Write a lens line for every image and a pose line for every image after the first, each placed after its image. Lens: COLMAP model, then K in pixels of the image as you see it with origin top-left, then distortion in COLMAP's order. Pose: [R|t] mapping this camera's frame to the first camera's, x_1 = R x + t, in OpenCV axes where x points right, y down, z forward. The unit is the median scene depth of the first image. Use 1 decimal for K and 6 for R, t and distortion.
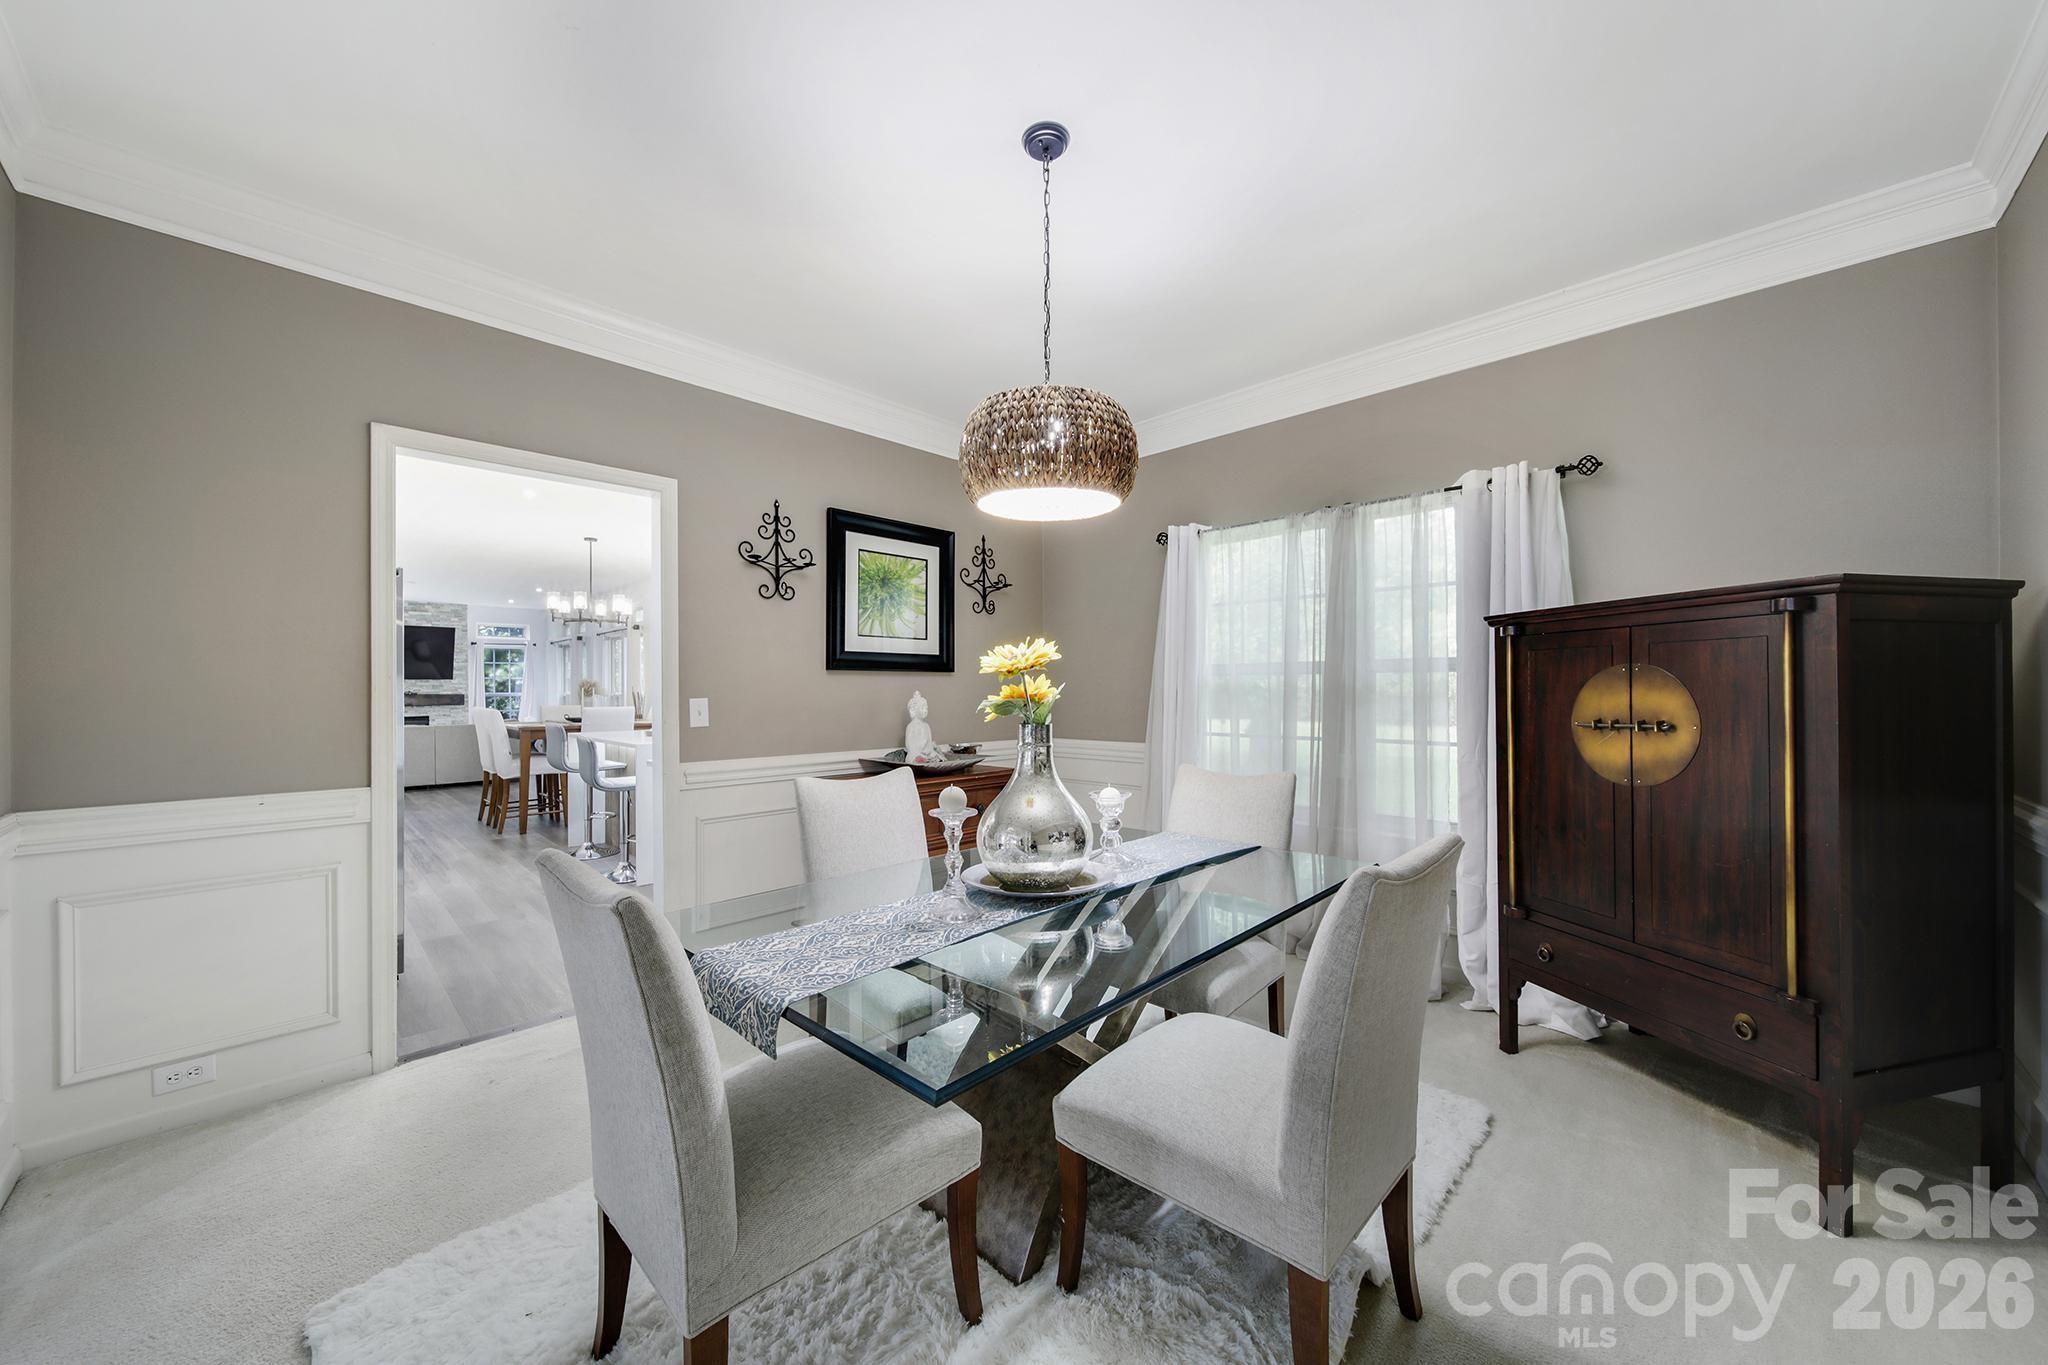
lens RADIAL K [[725.2, 0, 1030.9], [0, 725.2, 686.0], [0, 0, 1]] dist [-0.003104, -0.000756]
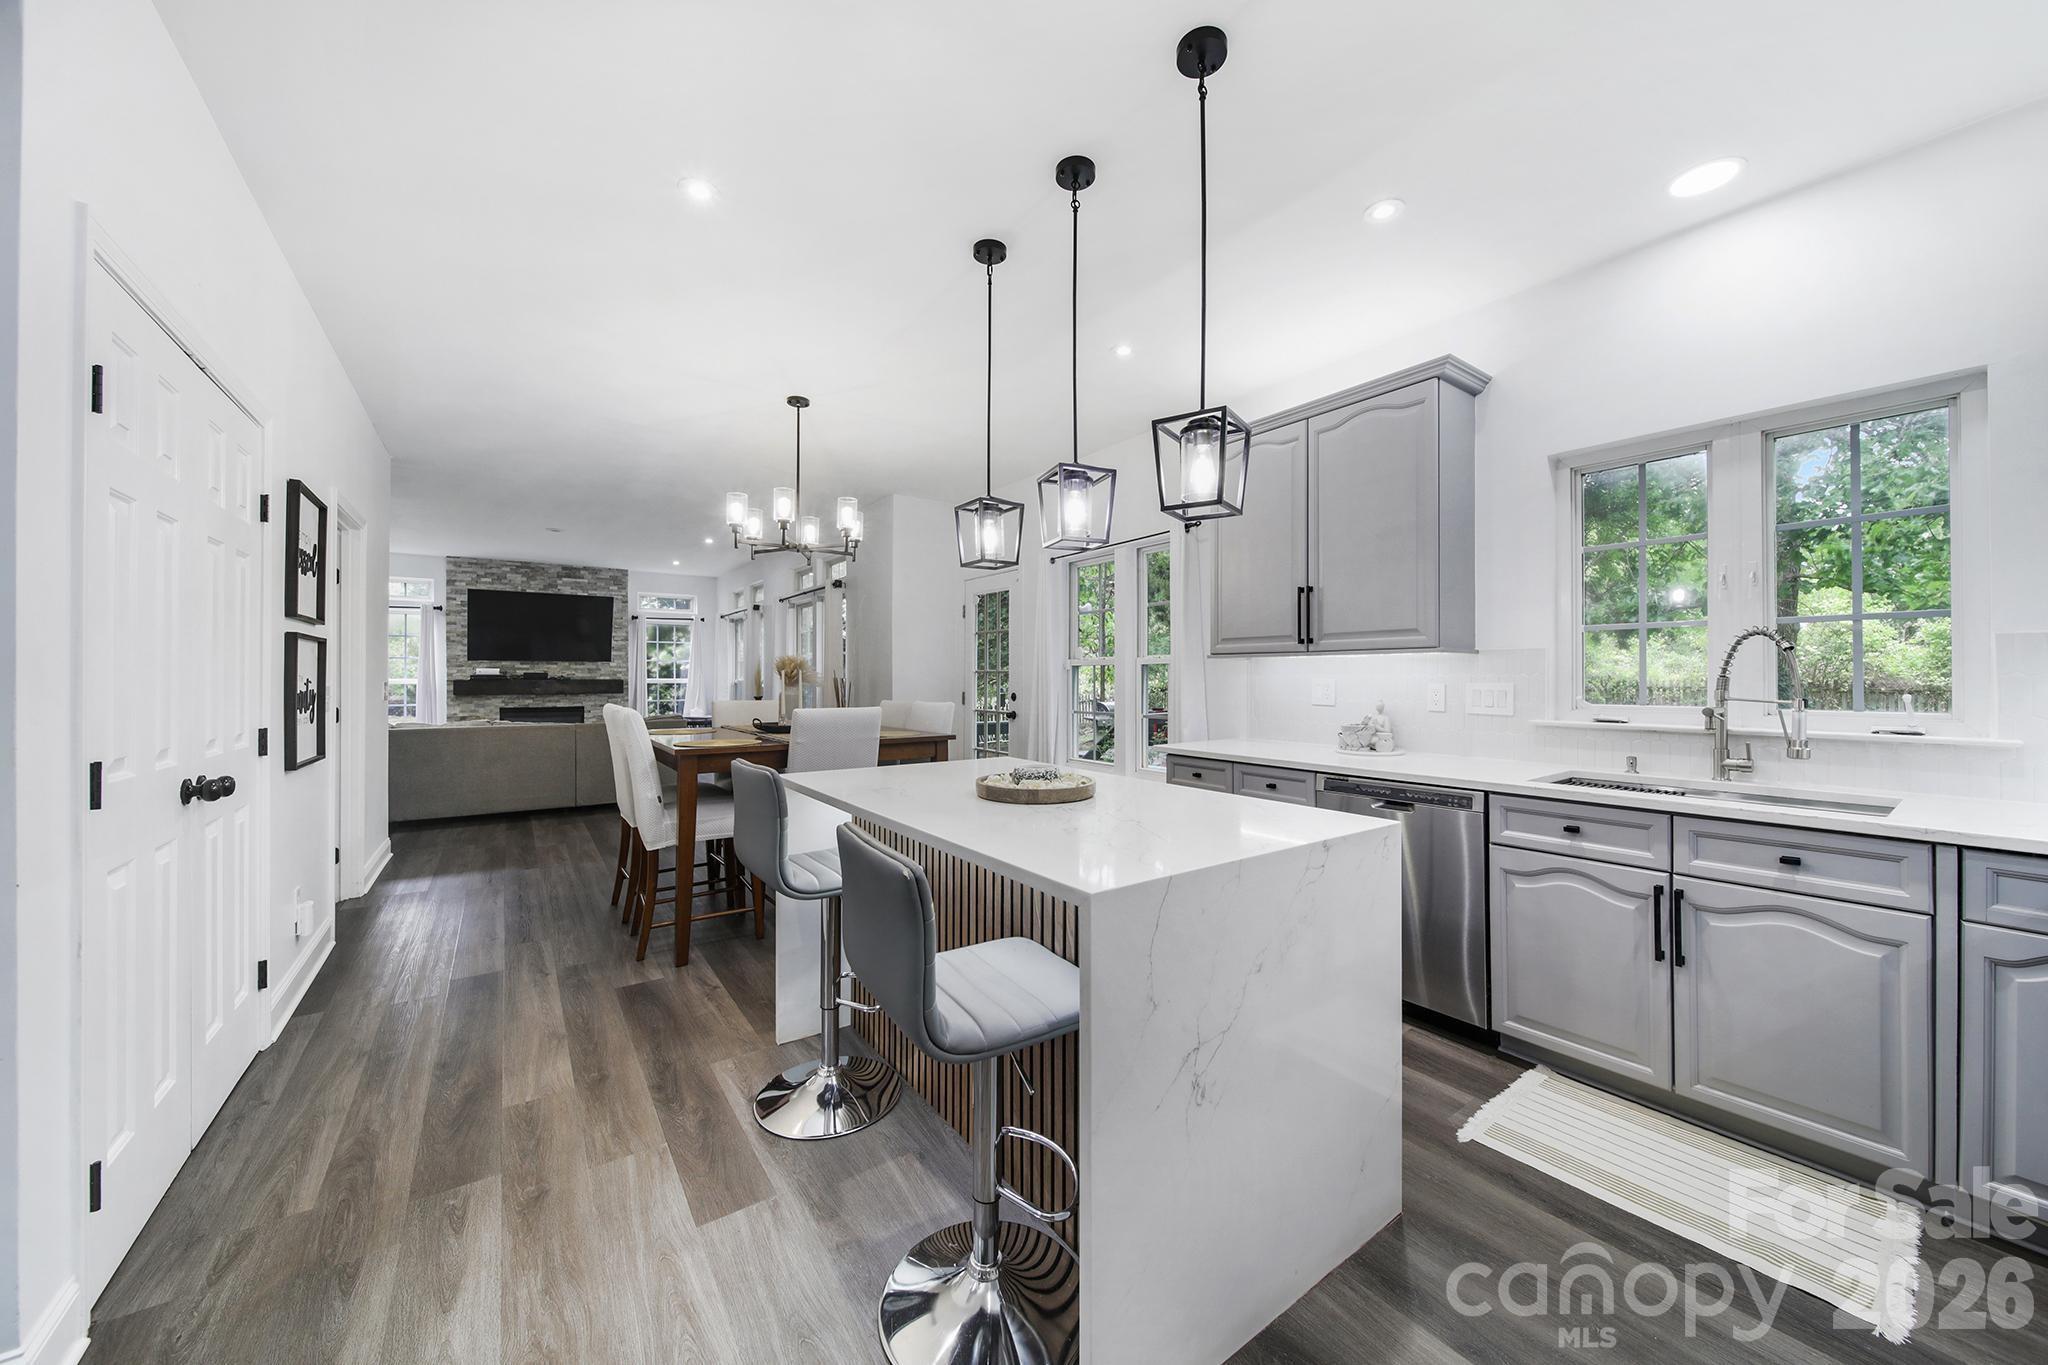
lens RADIAL K [[725.2, 0, 1025.6], [0, 725.2, 676.4], [0, 0, 1]] dist [-0.003104, -0.000756]
pose [[0.983974, 0.007179, -0.178167, -0.197626], [-0.007036, 0.999974, 0.001435, 0.002960], [0.178172, -0.000159, 0.983999, 0.285377]]
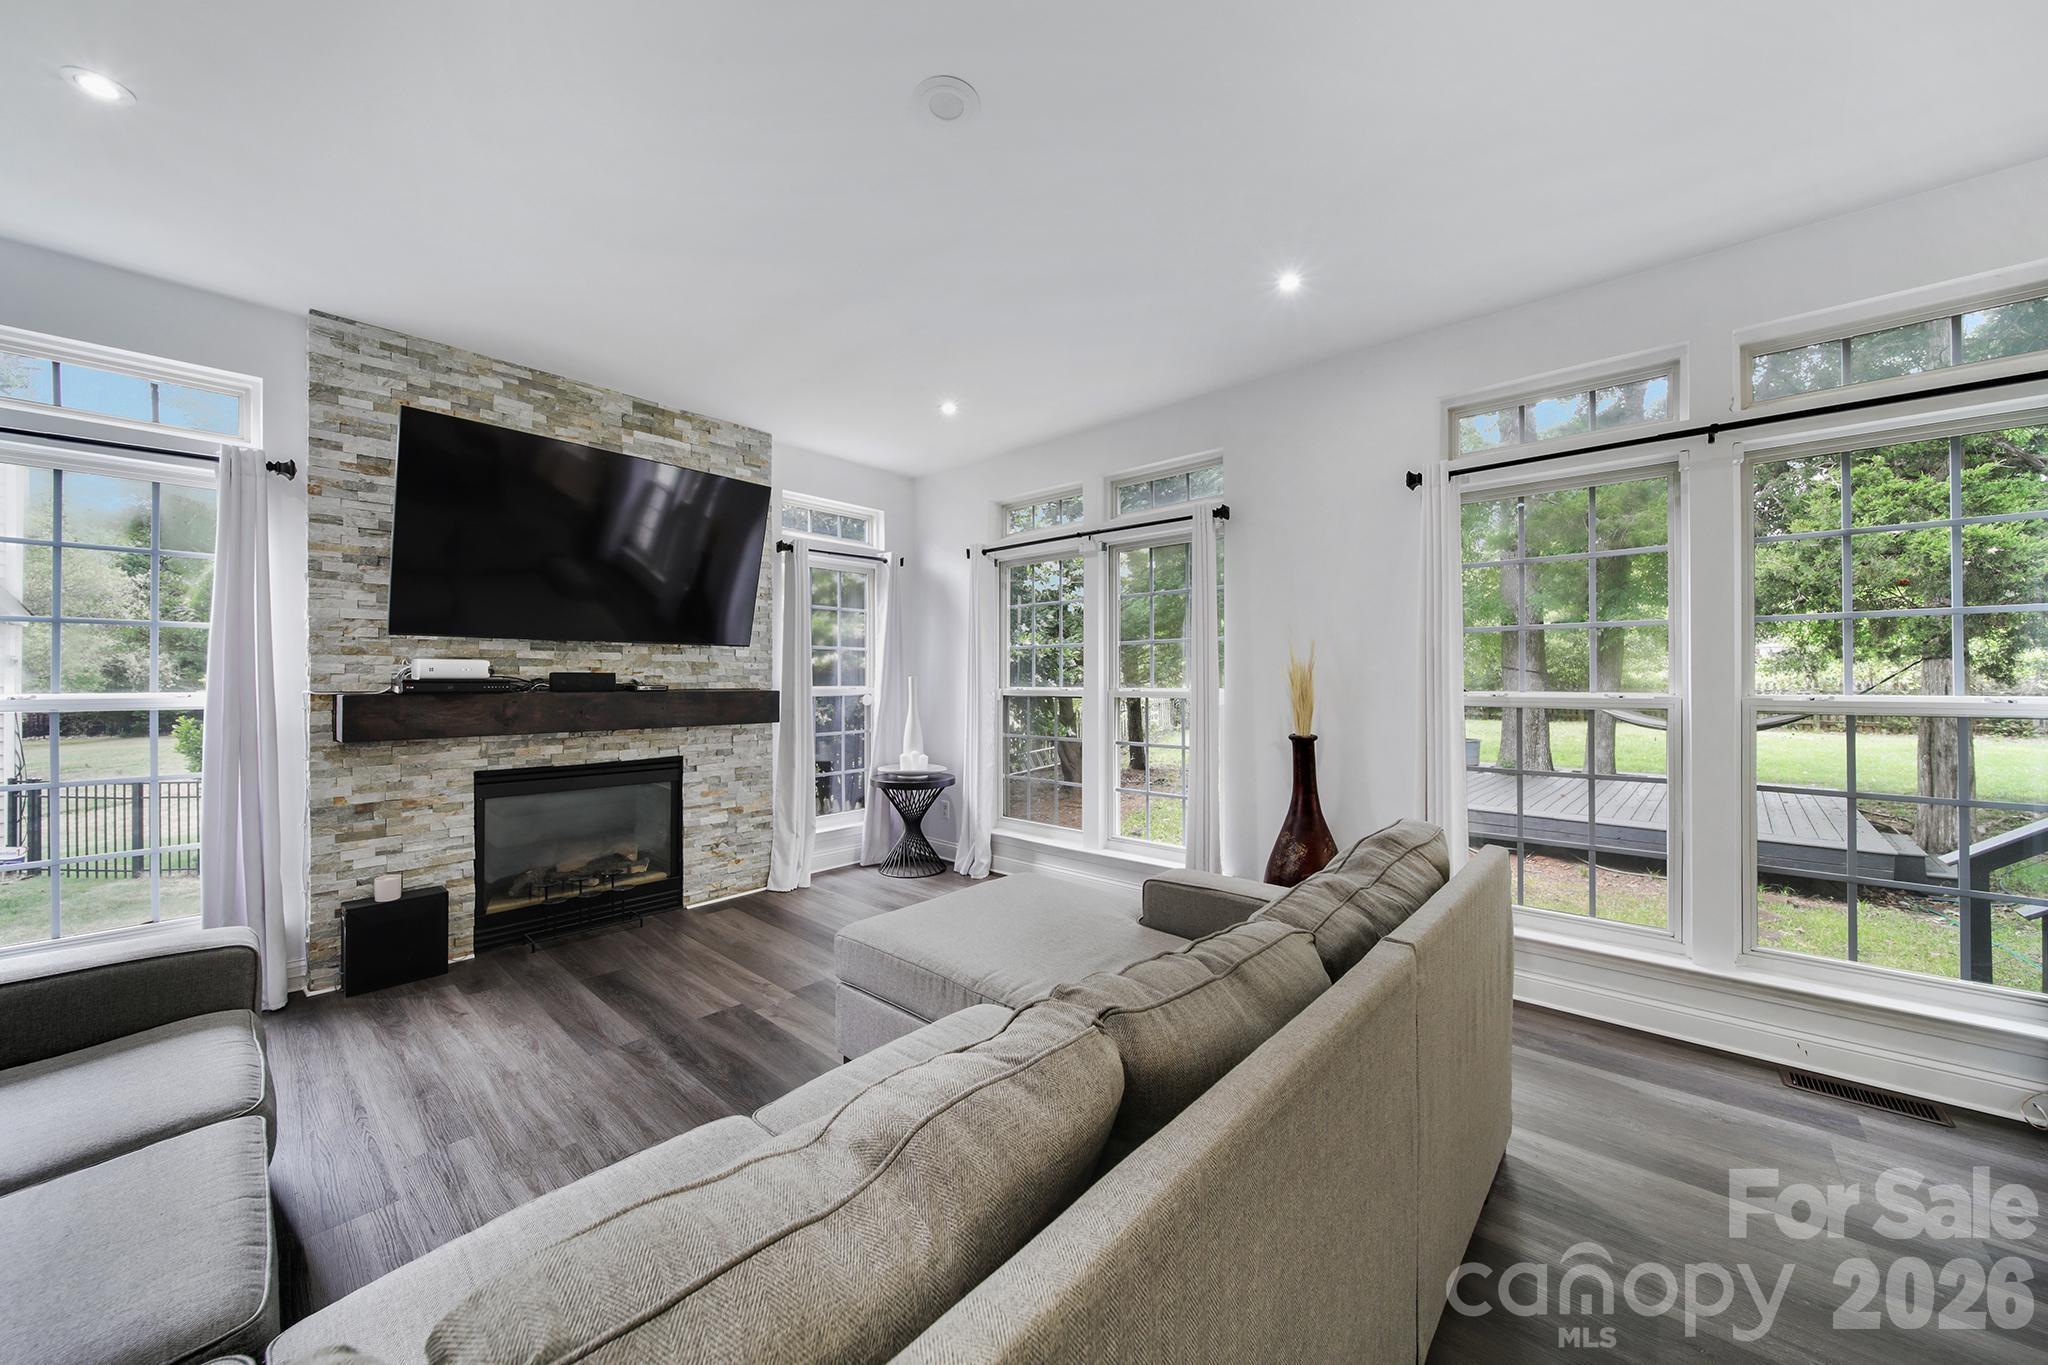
lens RADIAL K [[725.2, 0, 1025.1], [0, 725.2, 674.7], [0, 0, 1]] dist [-0.003104, -0.000756]
pose [[0.999572, 0.010545, 0.027298, -0.680816], [-0.010517, 0.999944, -0.001158, 0.003037], [-0.027308, 0.000870, 0.999627, 0.662730]]
